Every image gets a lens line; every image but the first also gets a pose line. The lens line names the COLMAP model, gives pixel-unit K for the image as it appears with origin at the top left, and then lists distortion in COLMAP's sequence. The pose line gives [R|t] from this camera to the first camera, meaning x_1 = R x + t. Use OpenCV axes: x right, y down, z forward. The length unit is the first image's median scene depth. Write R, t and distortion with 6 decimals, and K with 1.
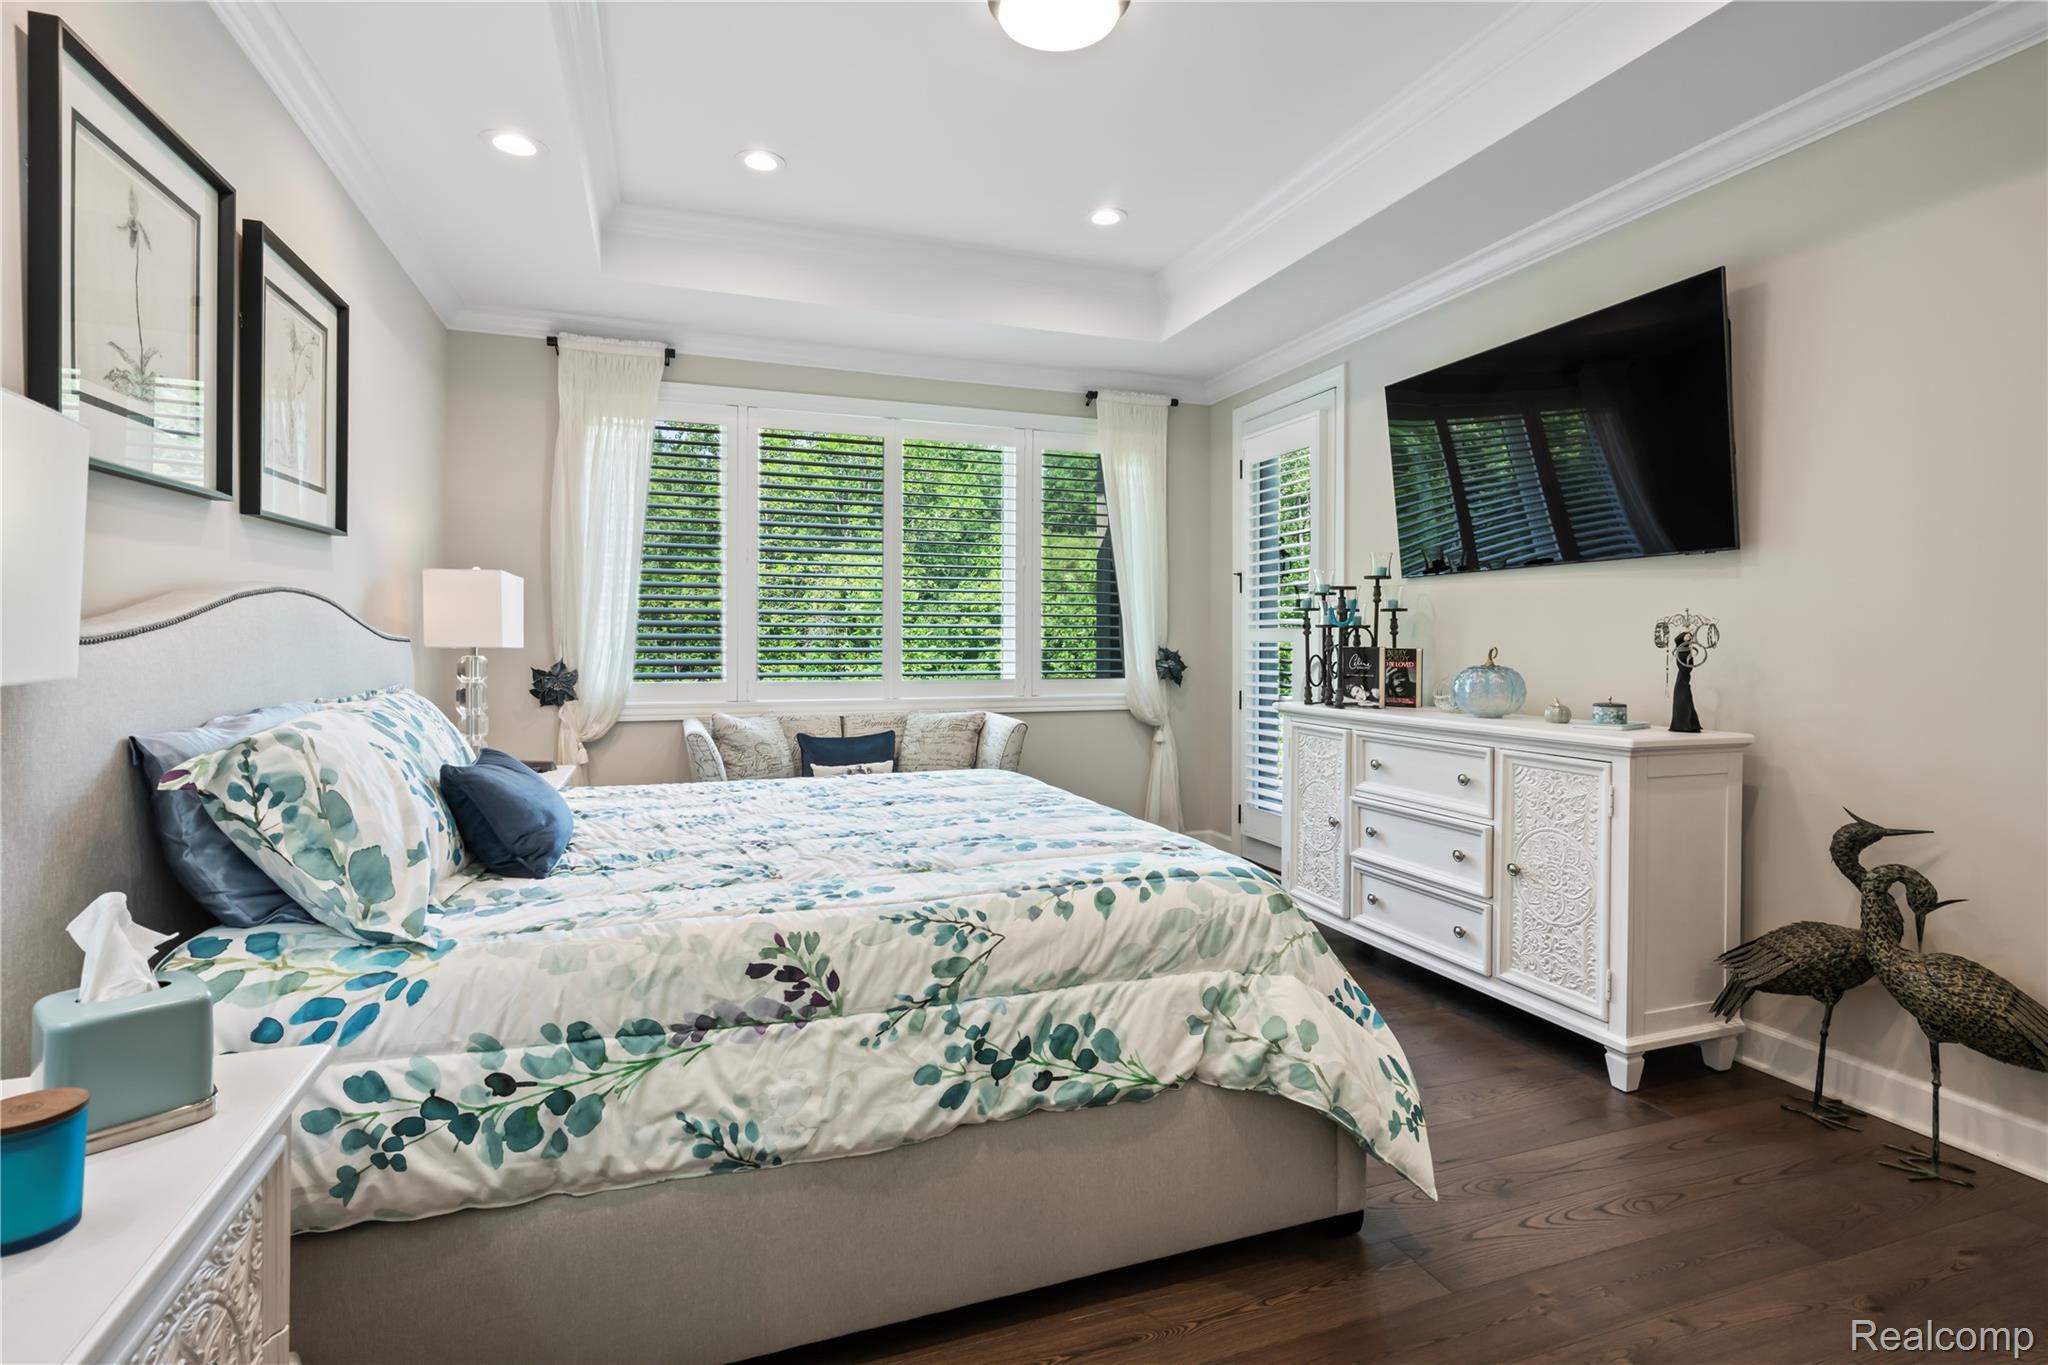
lens RADIAL K [[994.8, 0, 1015.3], [0, 994.8, 642.1], [0, 0, 1]] dist [-0.005220, 0.000260]
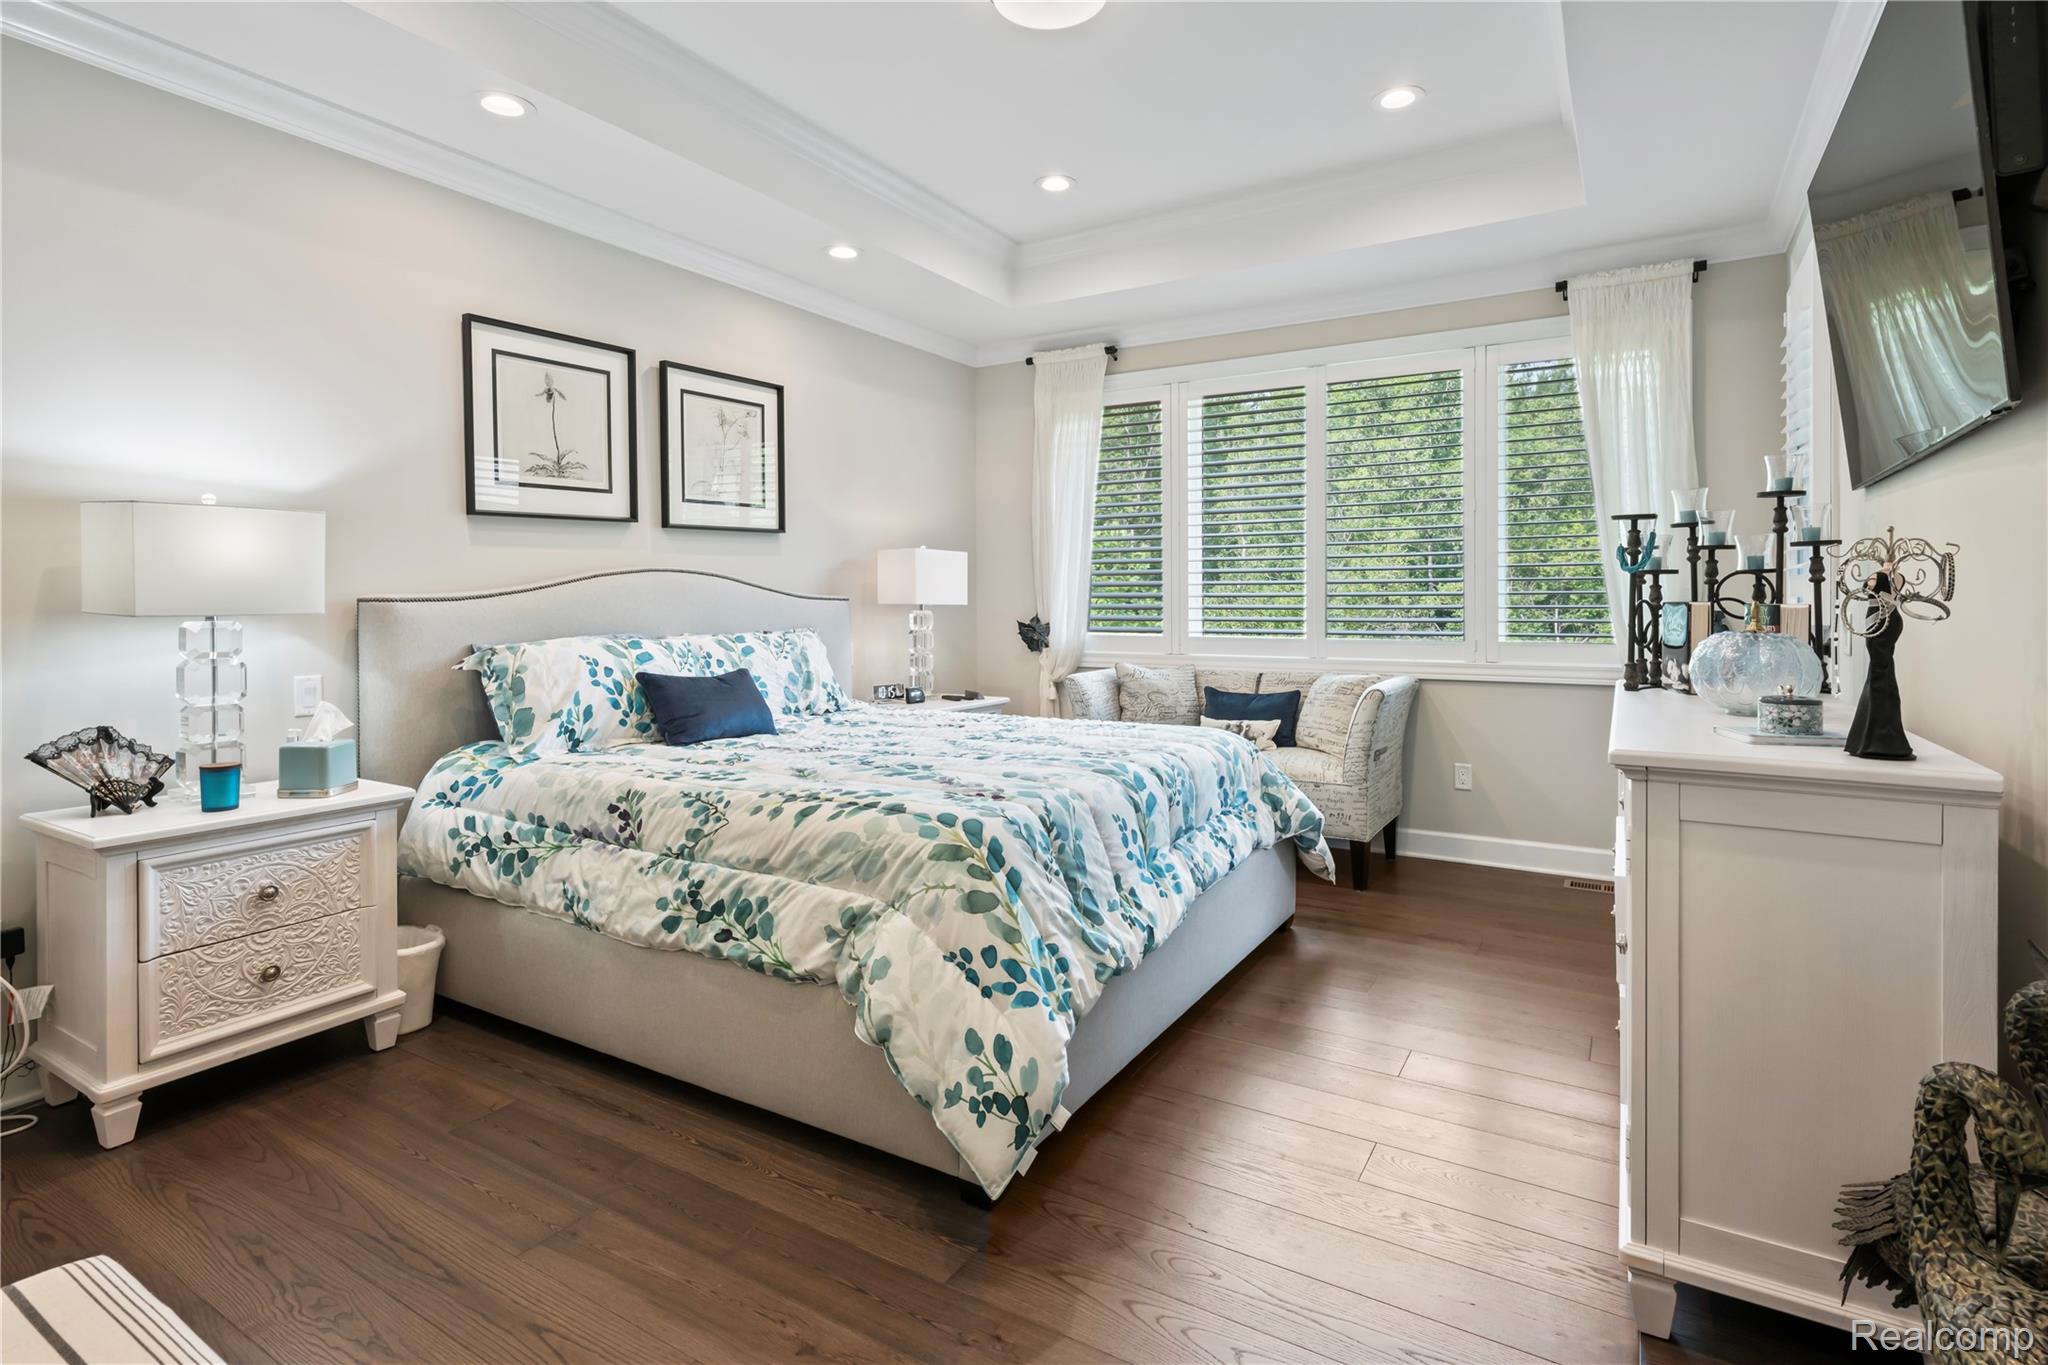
lens RADIAL K [[994.8, 0, 999.3], [0, 994.8, 599.6], [0, 0, 1]] dist [-0.005220, 0.000260]
pose [[0.625539, -0.005030, -0.780176, 1.241670], [0.003690, 0.999987, -0.003489, 0.008580], [0.780184, -0.000696, 0.625550, 0.460058]]
